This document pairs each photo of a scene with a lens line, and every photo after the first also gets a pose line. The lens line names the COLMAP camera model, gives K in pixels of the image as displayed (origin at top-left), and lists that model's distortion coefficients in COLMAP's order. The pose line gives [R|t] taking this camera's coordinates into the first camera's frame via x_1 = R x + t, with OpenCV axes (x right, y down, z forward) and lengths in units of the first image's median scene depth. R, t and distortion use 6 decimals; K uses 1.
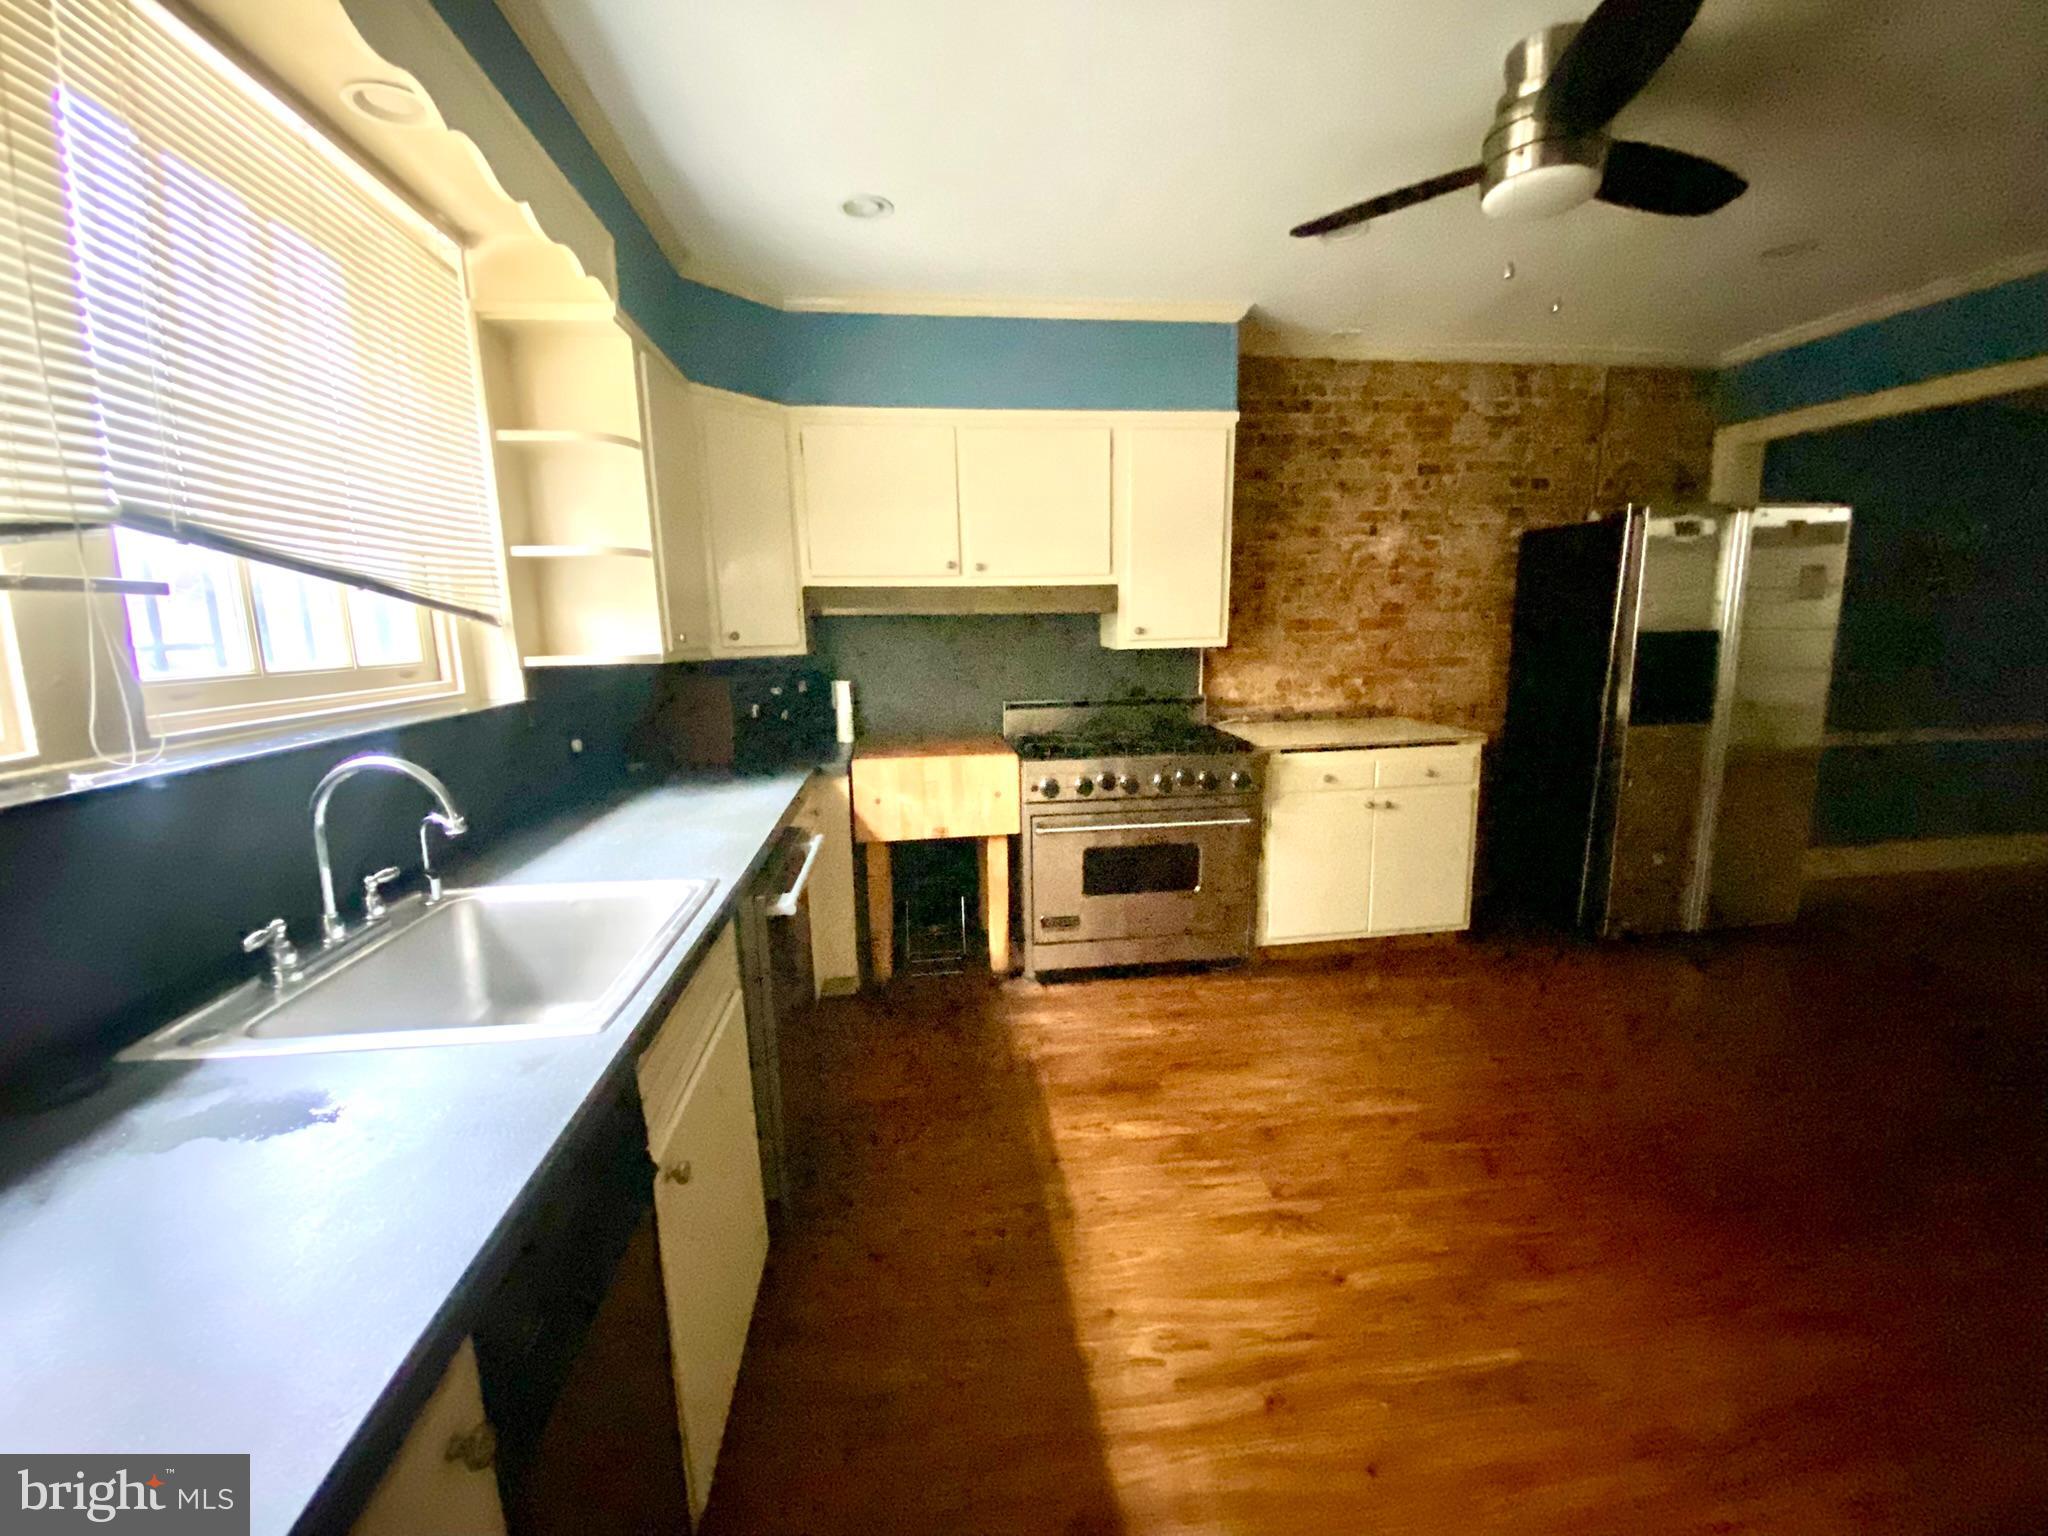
lens RADIAL K [[821.1, 0, 1024.0], [0, 821.1, 768.0], [0, 0, 1]] dist [-0.046964, -0.000380]
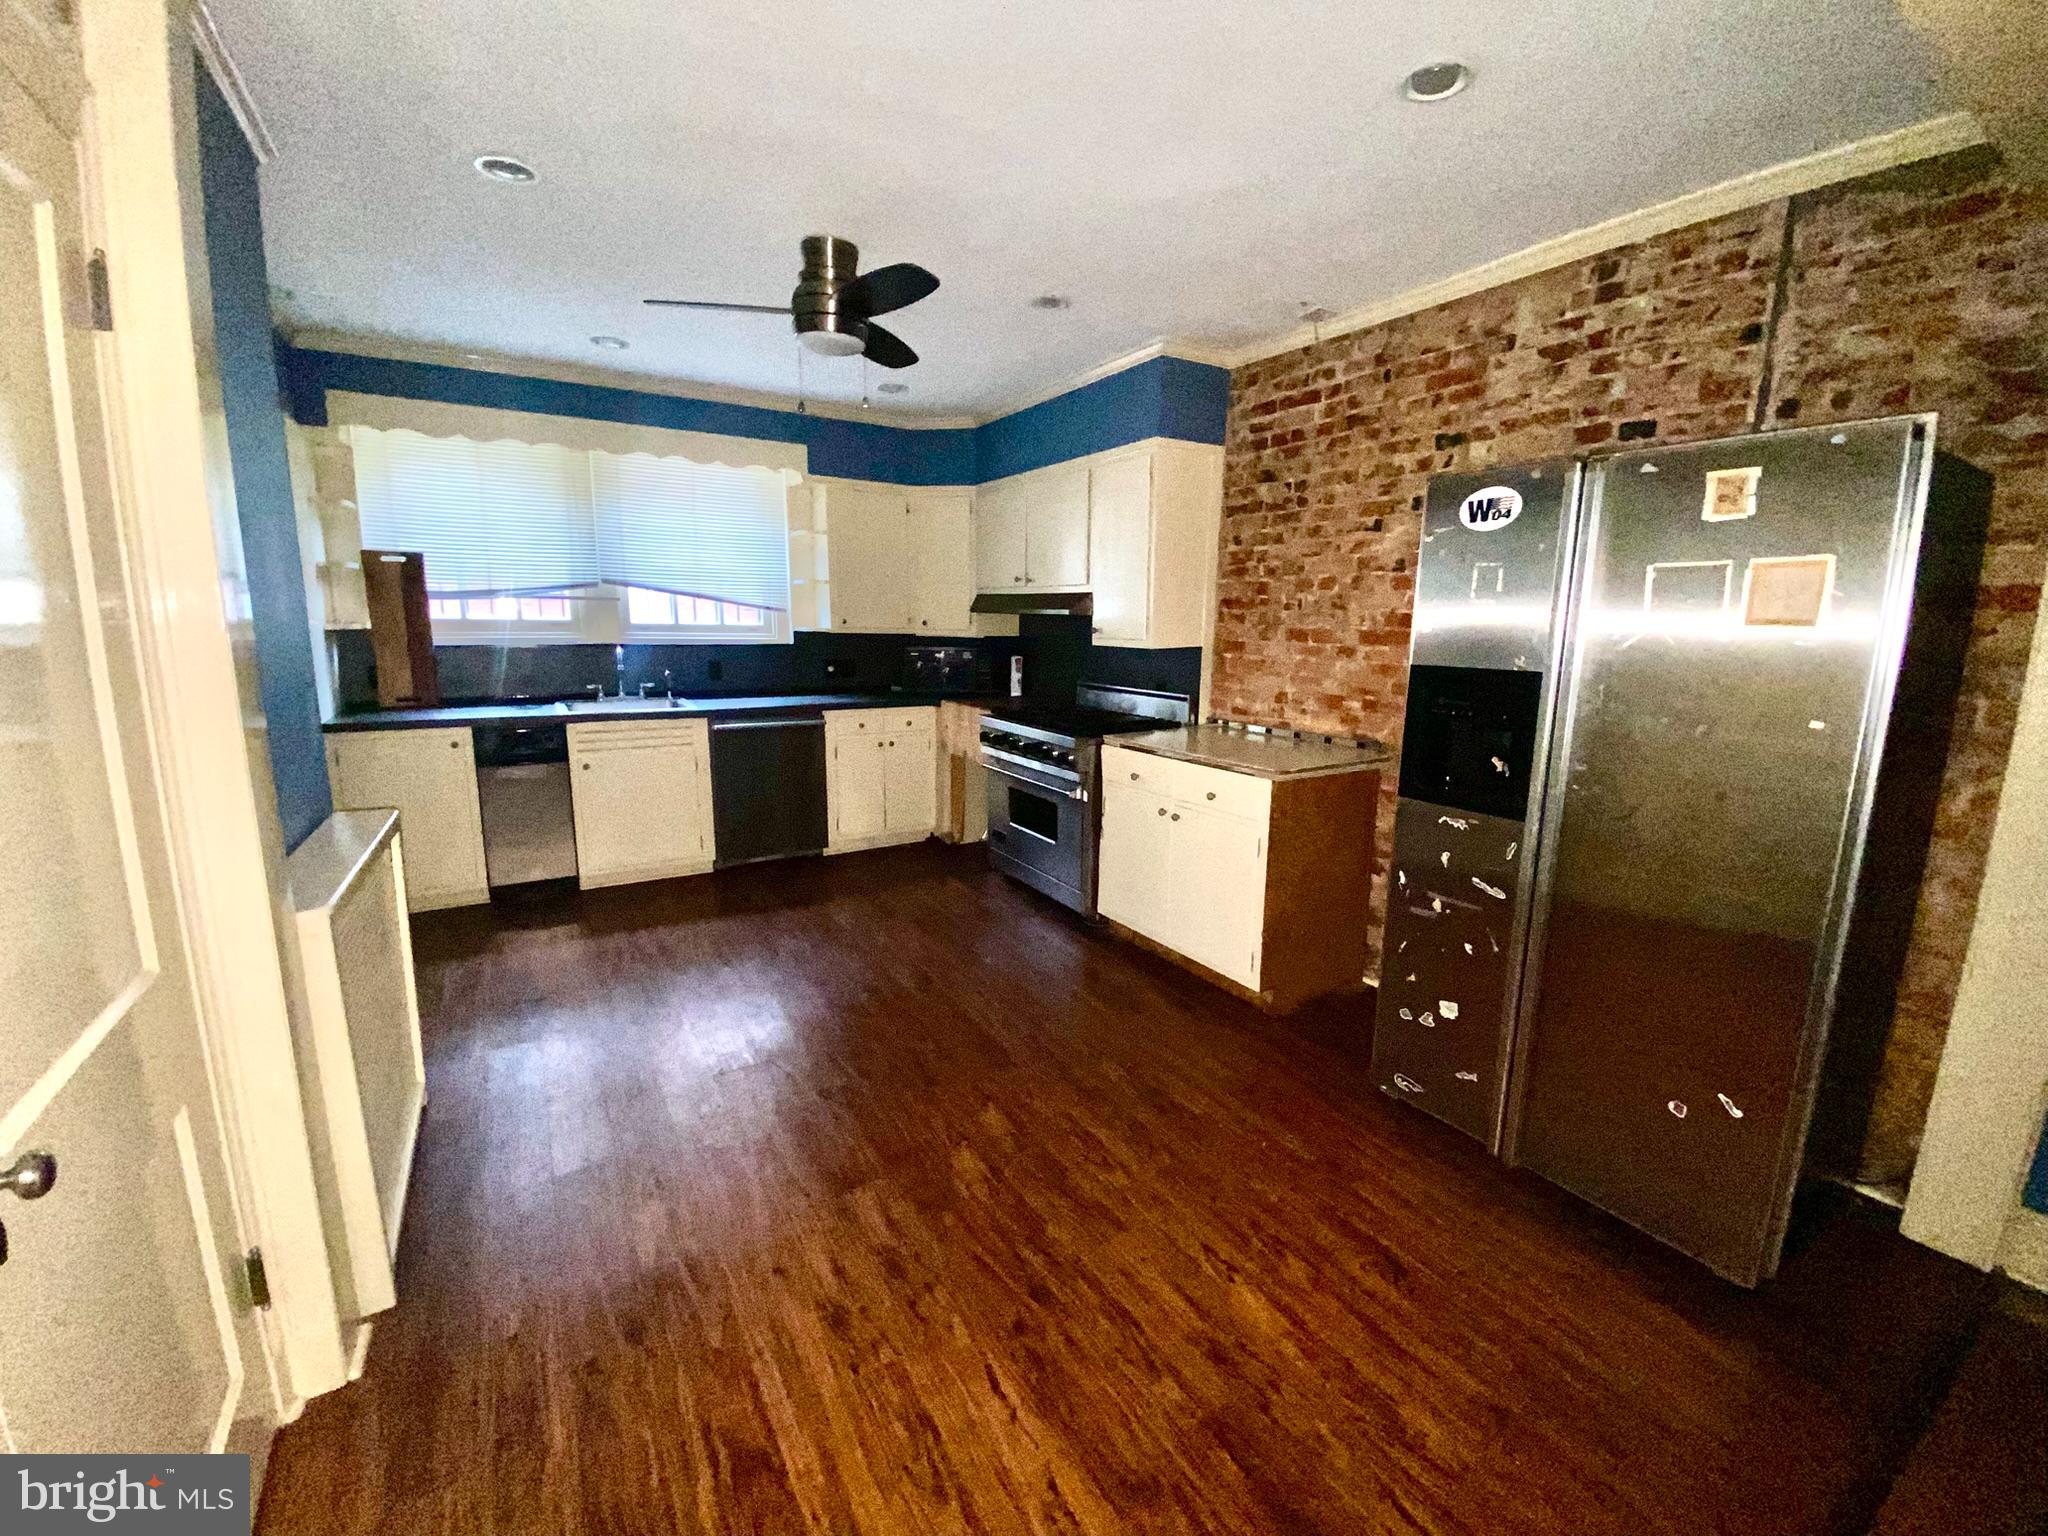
lens RADIAL K [[821.1, 0, 1024.0], [0, 821.1, 768.0], [0, 0, 1]] dist [-0.046964, -0.000380]
pose [[0.411663, 0.190516, -0.891200, 1.370269], [-0.184925, 0.975023, 0.123015, -0.109694], [0.892377, 0.114164, 0.436612, 0.438606]]
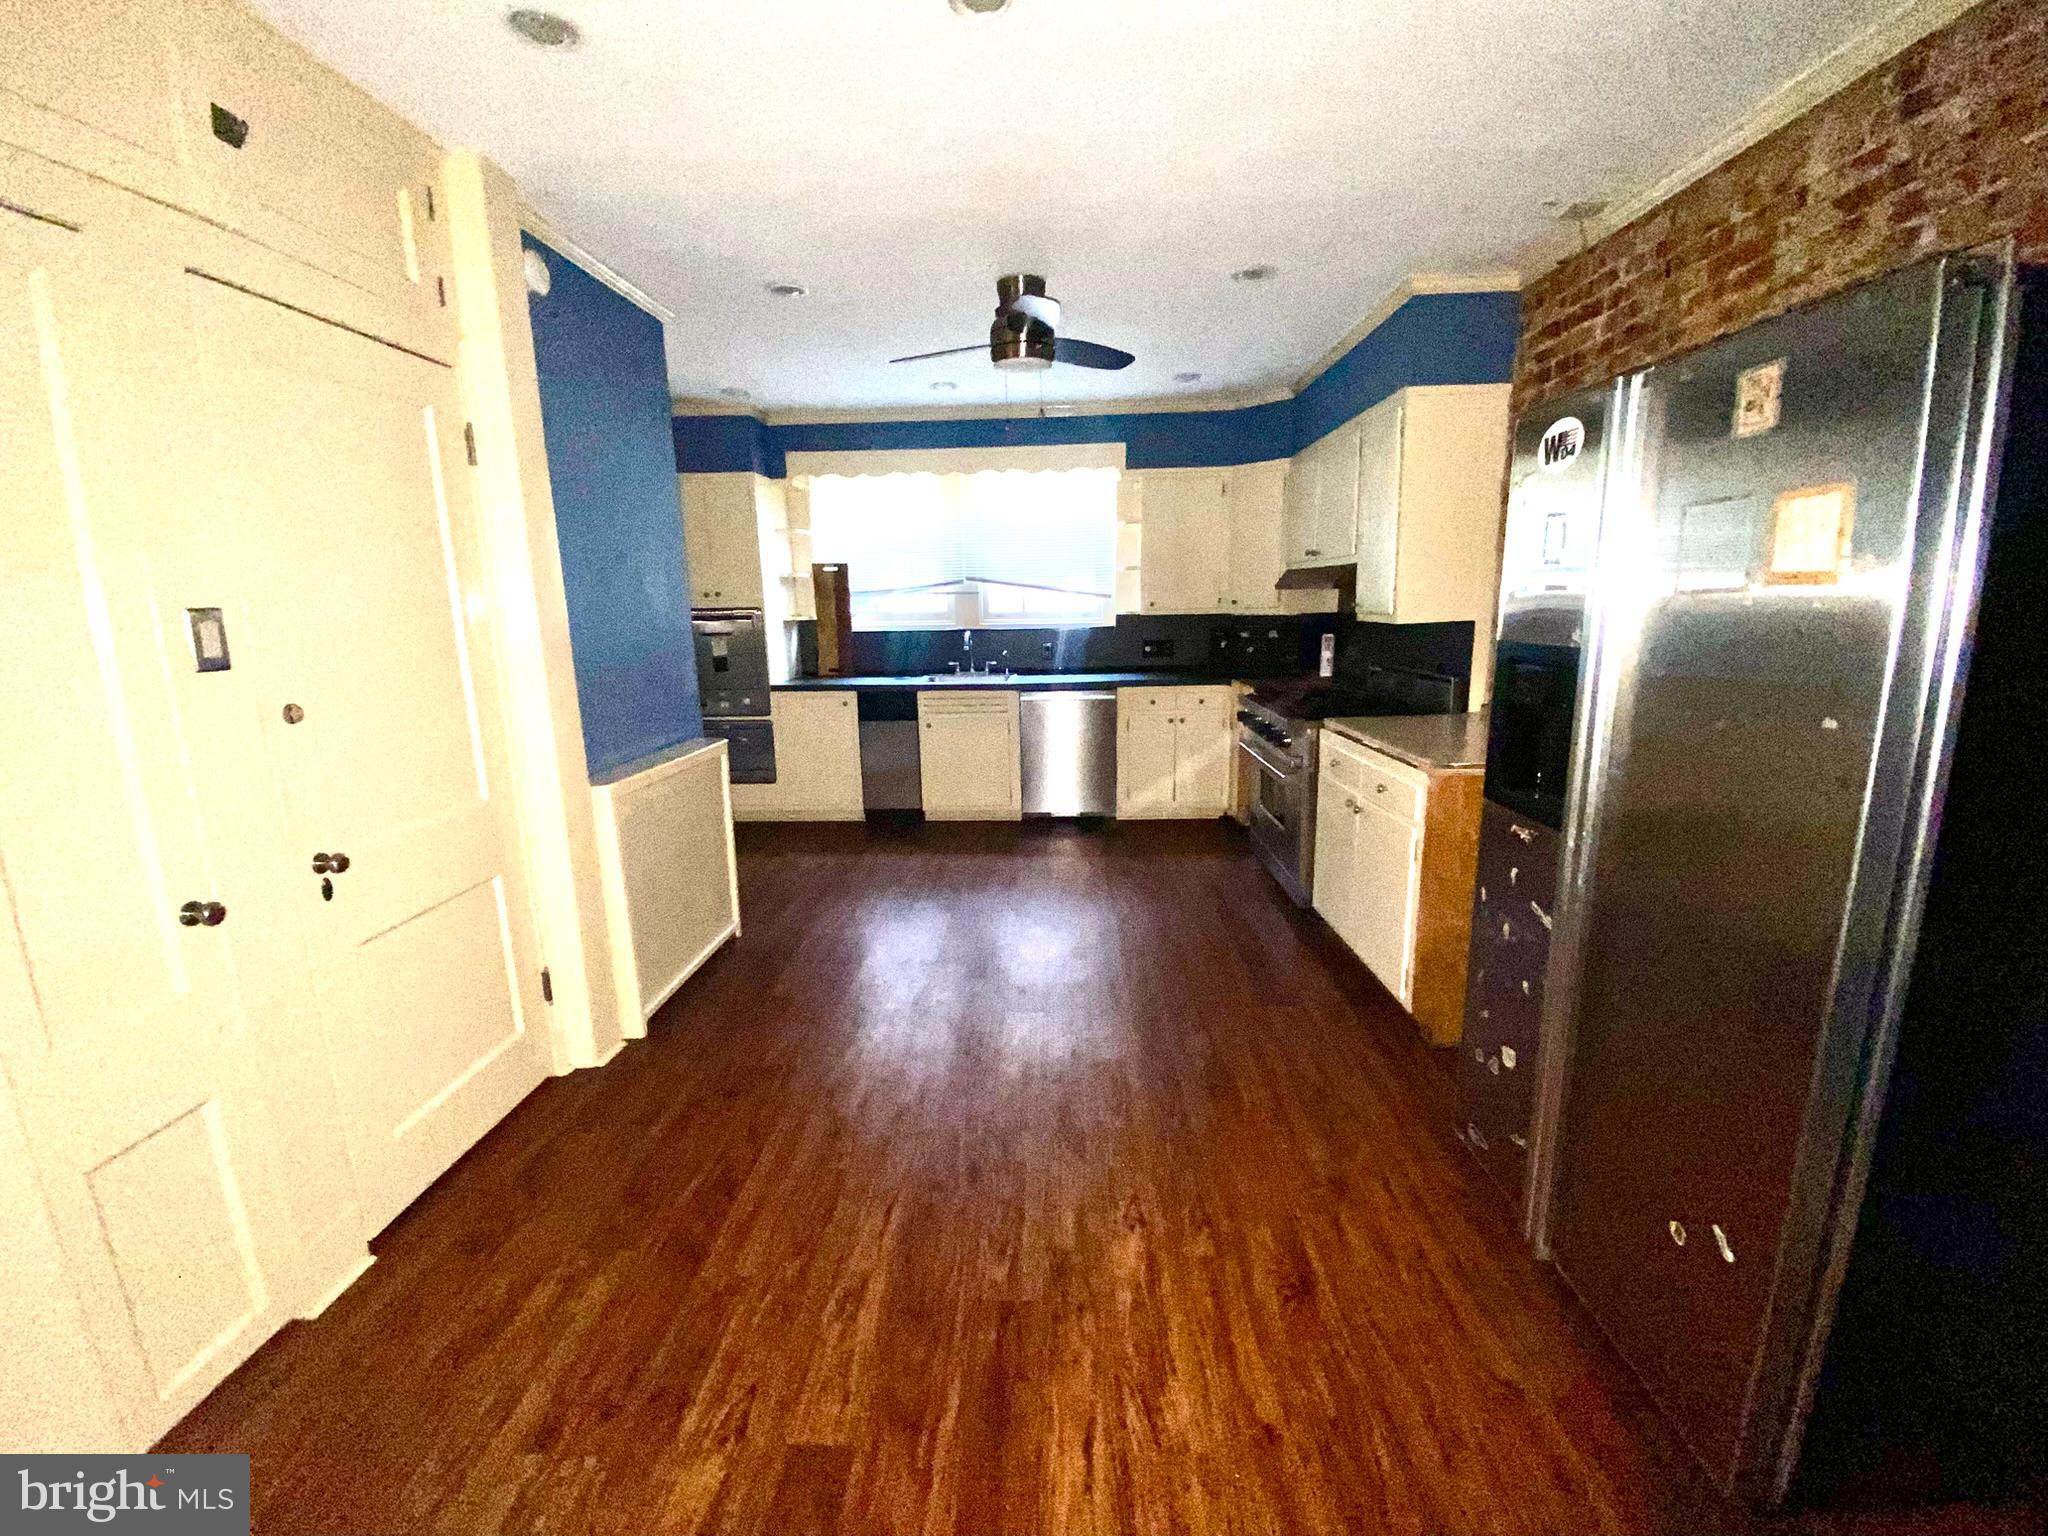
lens RADIAL K [[824.0, 0, 1018.8], [0, 824.0, 786.5], [0, 0, 1]] dist [-0.055877, 0.000245]
pose [[-0.169136, 0.245142, -0.954619, 1.513614], [-0.138110, 0.953122, 0.269227, -0.186600], [0.975868, 0.177378, -0.127351, 0.808965]]
